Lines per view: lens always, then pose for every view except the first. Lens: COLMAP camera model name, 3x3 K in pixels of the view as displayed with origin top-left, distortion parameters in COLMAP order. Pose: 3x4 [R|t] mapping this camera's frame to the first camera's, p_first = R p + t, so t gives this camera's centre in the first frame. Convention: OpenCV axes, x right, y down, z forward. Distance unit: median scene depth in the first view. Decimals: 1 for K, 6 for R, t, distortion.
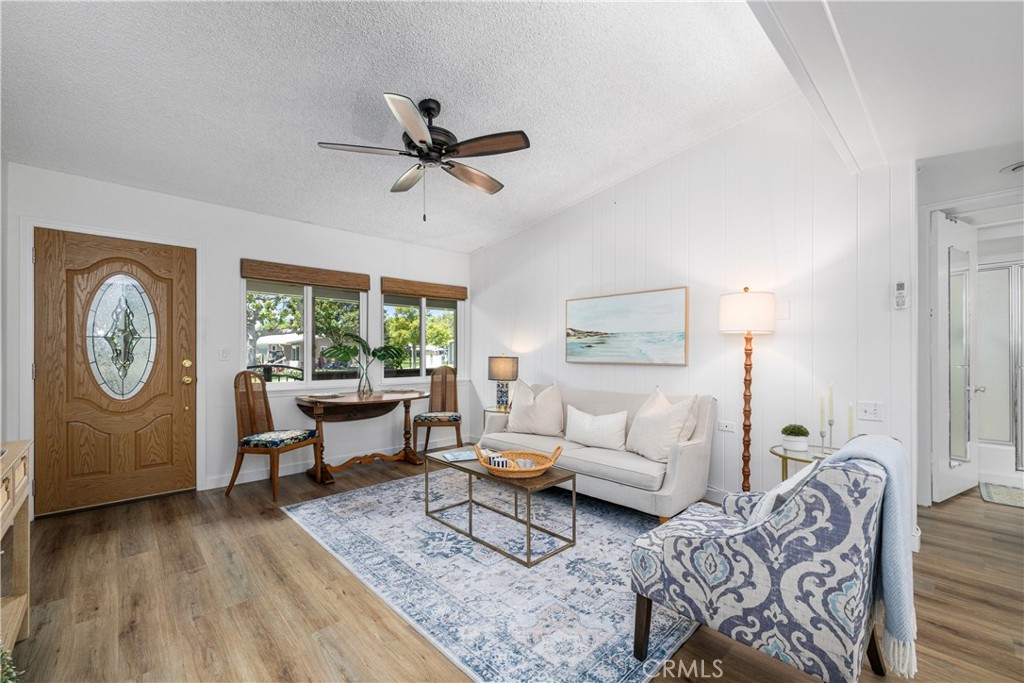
lens RADIAL K [[418.4, 0, 508.4], [0, 418.4, 353.4], [0, 0, 1]] dist [0.000375, 0.000003]
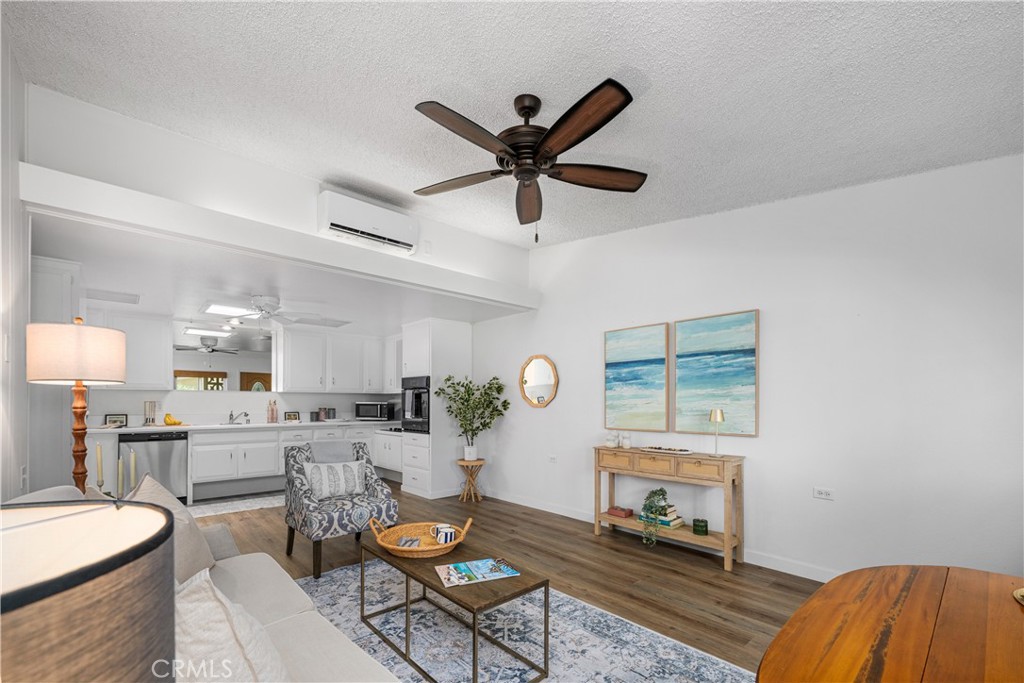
lens RADIAL K [[428.3, 0, 506.8], [0, 428.3, 402.4], [0, 0, 1]] dist [0.000275, 0.000109]
pose [[-0.999777, -0.000062, 0.021116, -0.128816], [-0.000076, 1.000000, -0.000629, -0.013868], [-0.021116, -0.000630, -0.999777, 1.396963]]
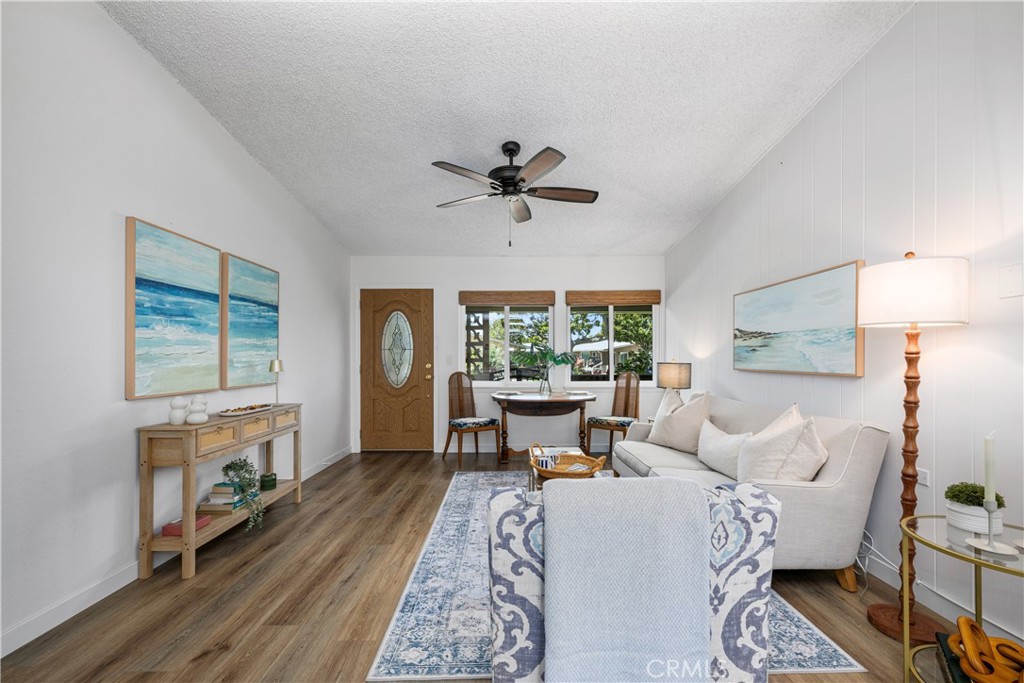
lens RADIAL K [[408.8, 0, 511.8], [0, 408.8, 357.5], [0, 0, 1]] dist [-0.000557, -0.000252]
pose [[0.734838, -0.003455, -0.678234, 0.450279], [0.001090, 0.999992, -0.003913, -0.000265], [0.678242, 0.002136, 0.734836, 0.127088]]
